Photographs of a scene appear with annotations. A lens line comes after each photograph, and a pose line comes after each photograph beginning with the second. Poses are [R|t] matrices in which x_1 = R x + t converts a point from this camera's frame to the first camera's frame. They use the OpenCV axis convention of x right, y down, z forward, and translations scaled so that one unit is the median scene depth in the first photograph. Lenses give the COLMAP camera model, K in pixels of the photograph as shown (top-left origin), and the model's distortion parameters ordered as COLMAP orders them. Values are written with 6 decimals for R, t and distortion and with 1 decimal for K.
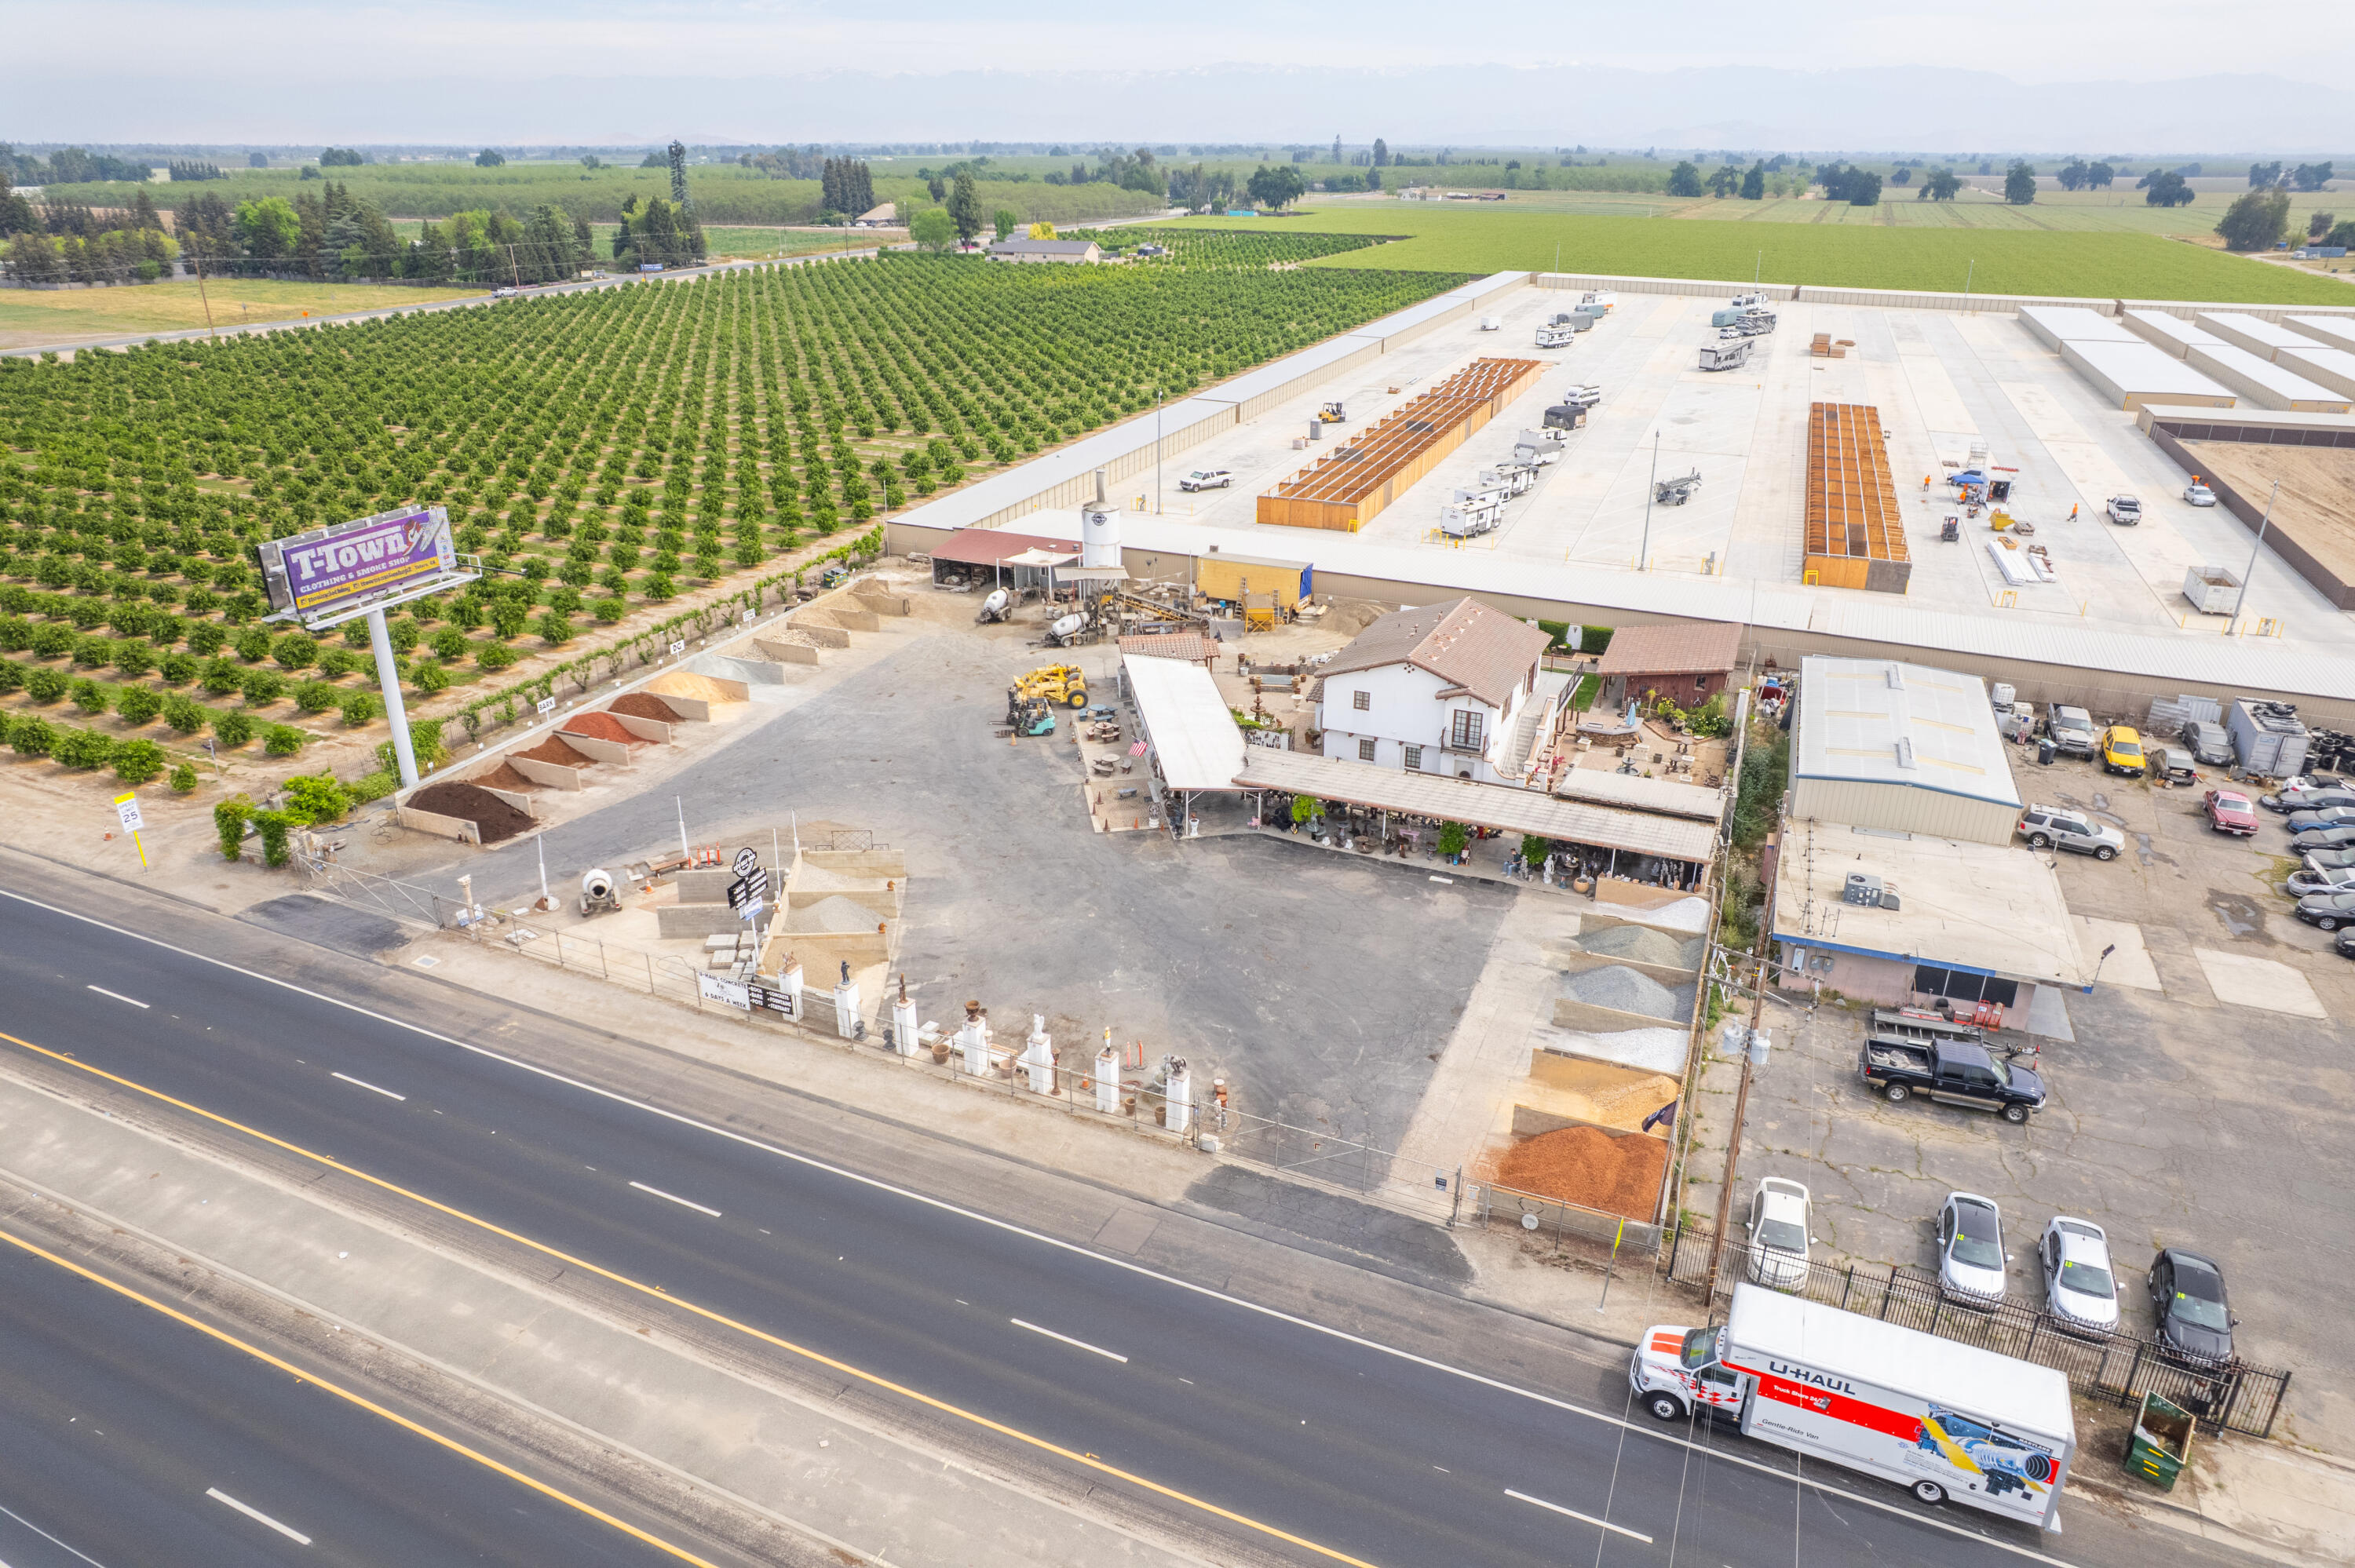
lens RADIAL K [[1509.6, 0, 1183.0], [0, 1509.6, 792.5], [0, 0, 1]] dist [-0.079554, 0.073228]
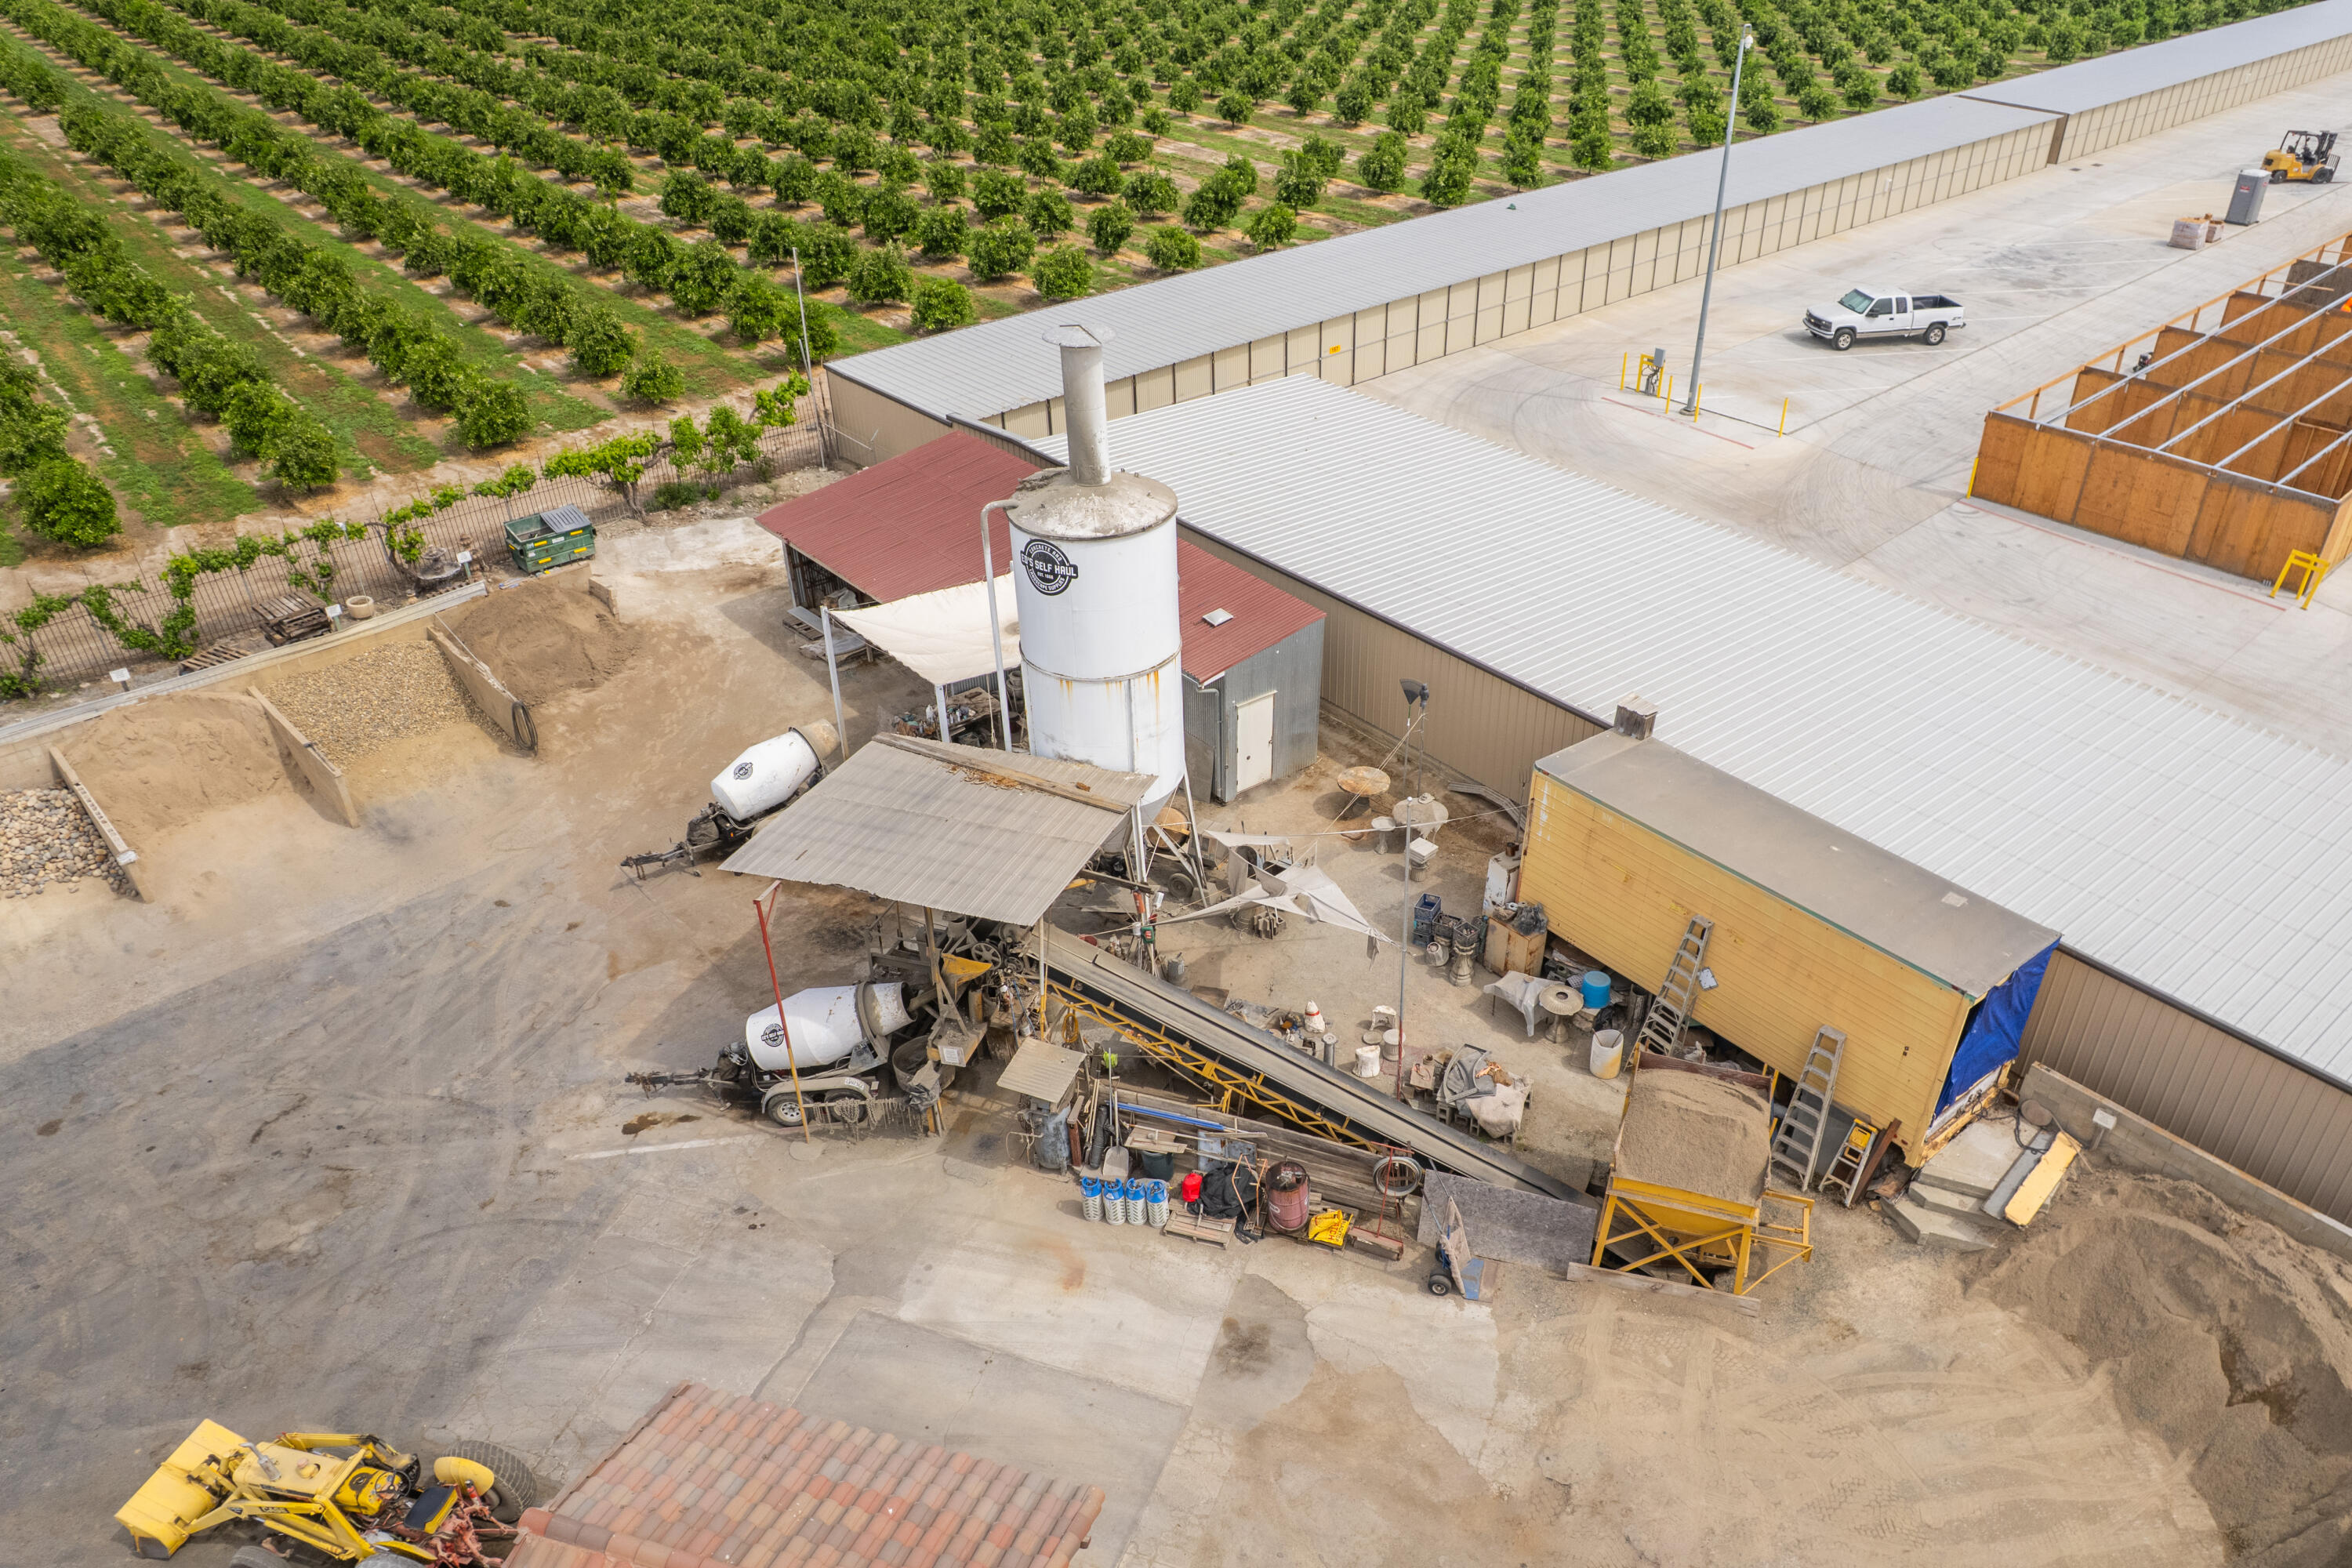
lens RADIAL K [[1650.3, 0, 1291.5], [0, 1650.3, 867.9], [0, 0, 1]] dist [-0.073628, 0.064980]
pose [[0.914342, 0.231032, -0.332571, 0.066113], [-0.164681, 0.962443, 0.215835, -0.200076], [0.369946, -0.142579, 0.918048, 0.803529]]
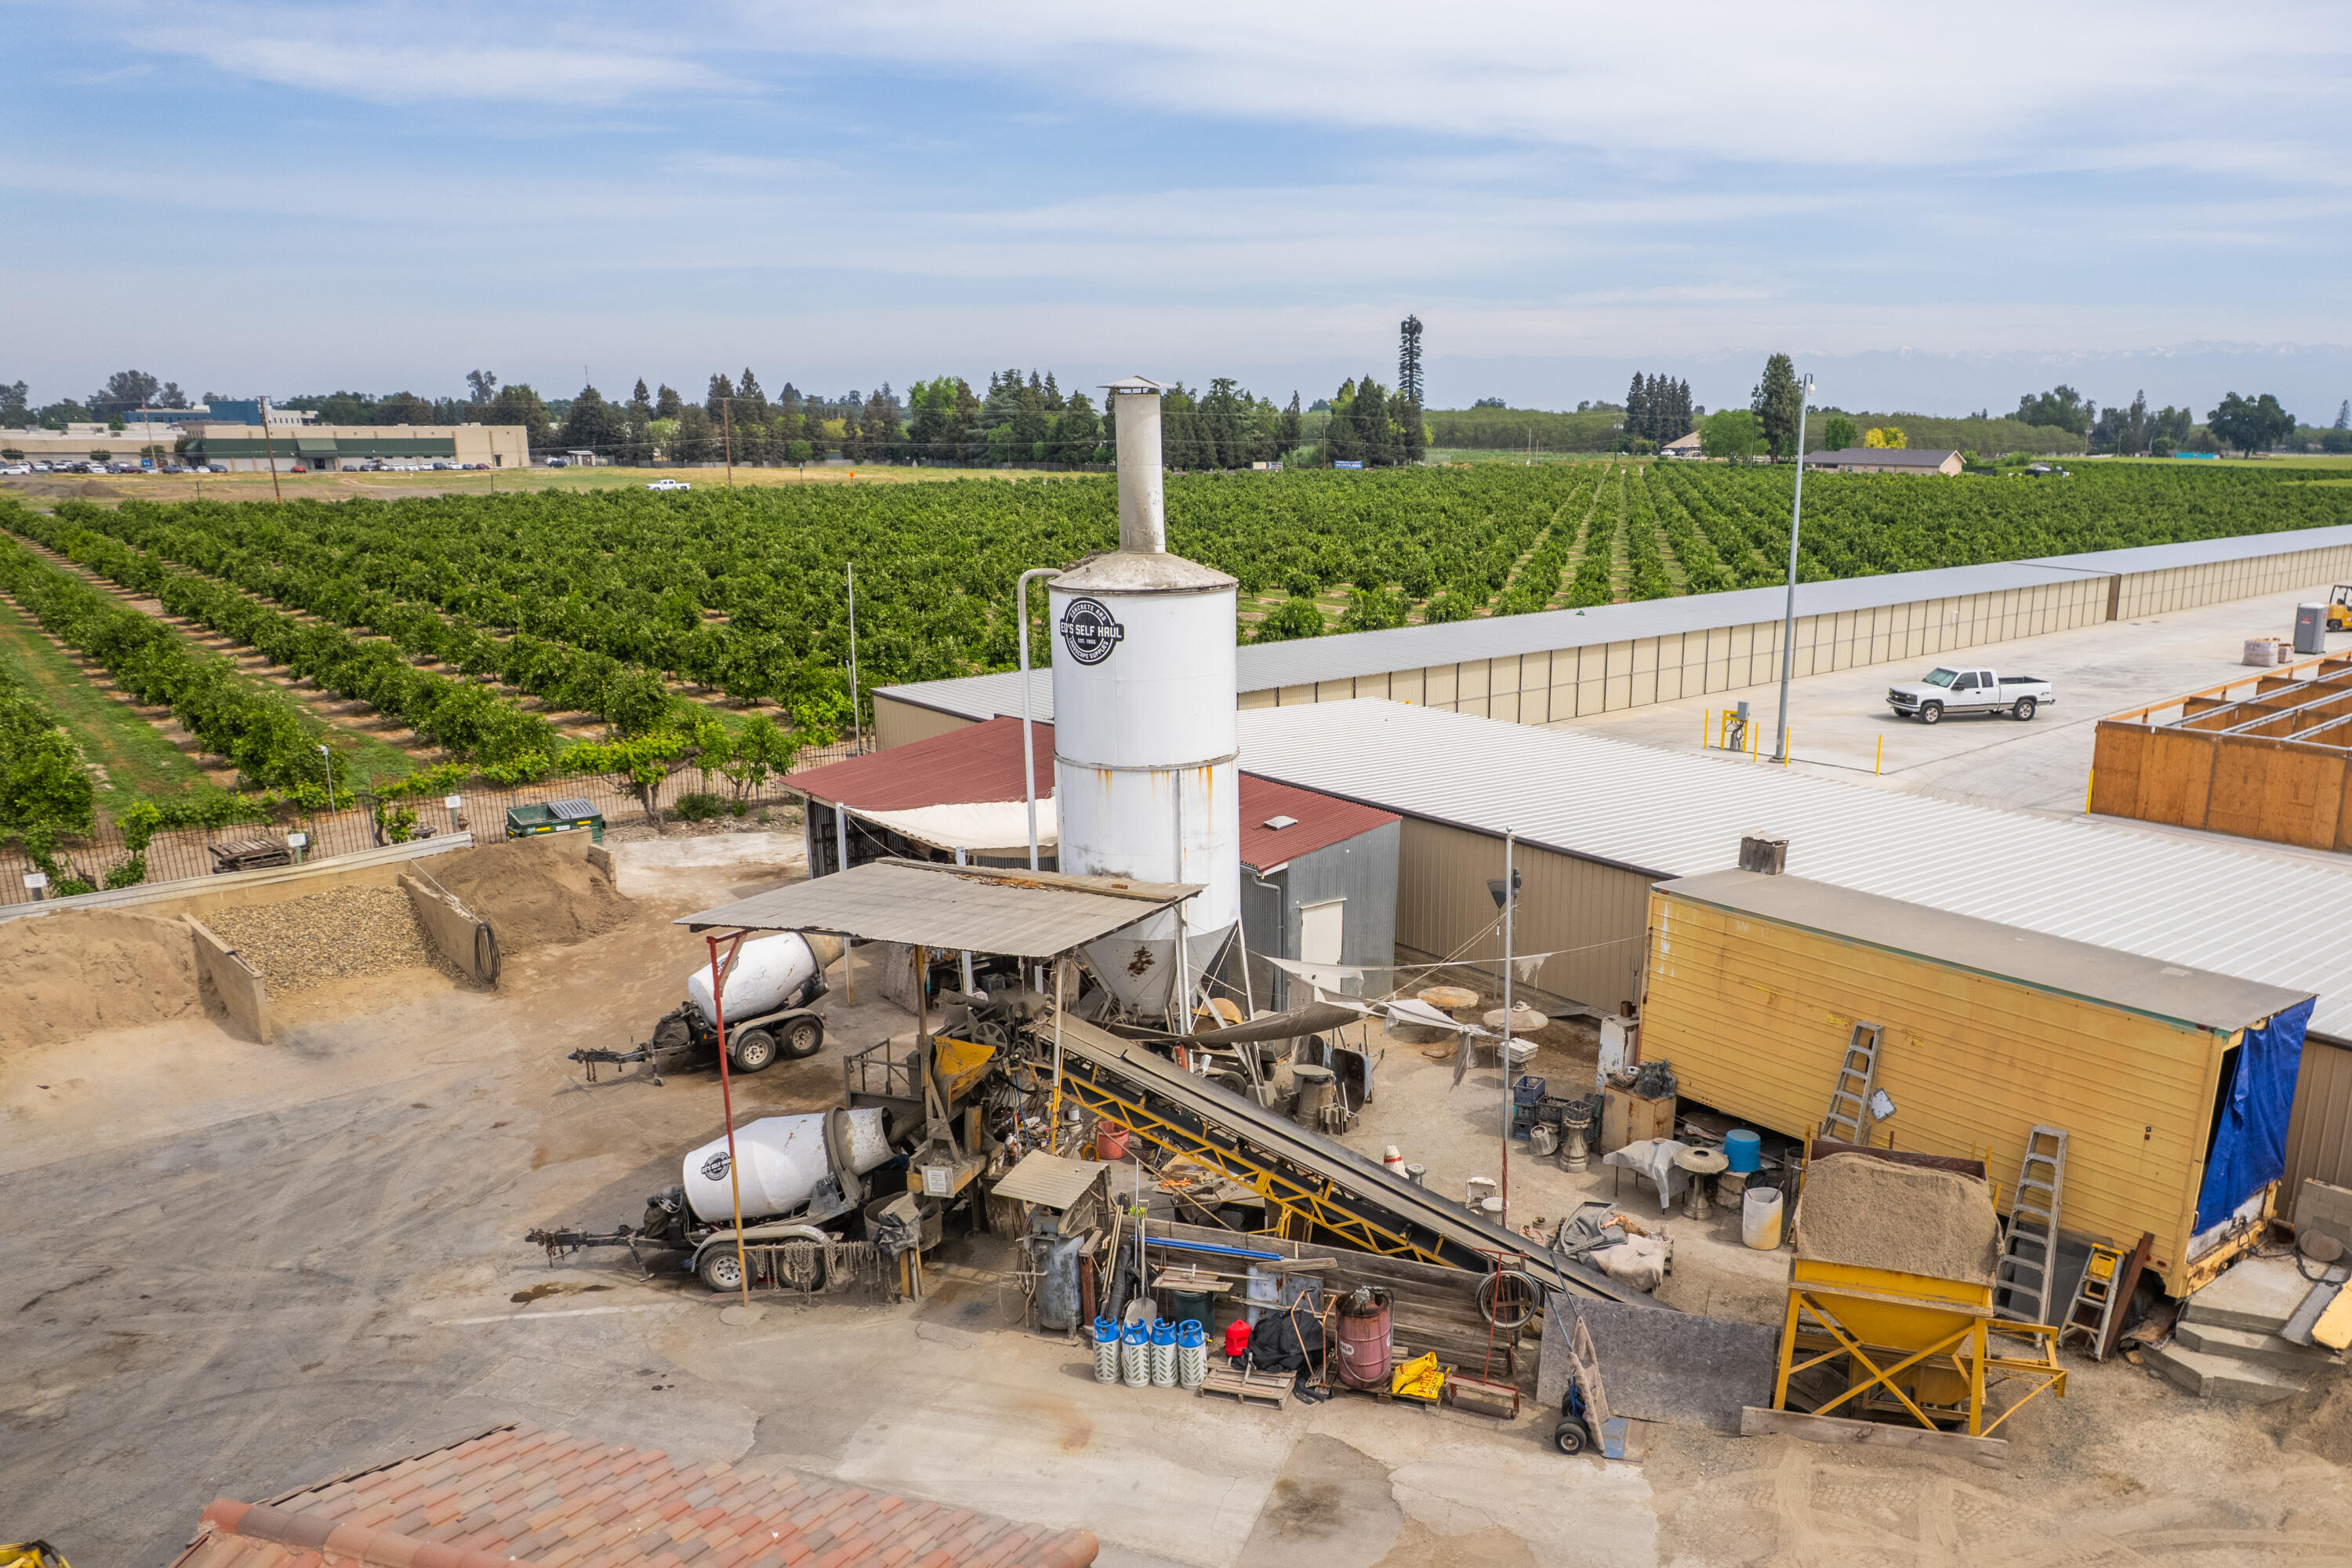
lens RADIAL K [[1730.9, 0, 1356.6], [0, 1730.9, 881.8], [0, 0, 1]] dist [-0.075048, 0.064033]
pose [[0.914720, 0.104484, -0.390347, 0.065351], [-0.162950, 0.979345, -0.119707, -0.131872], [0.369777, 0.173105, 0.912852, 0.832157]]
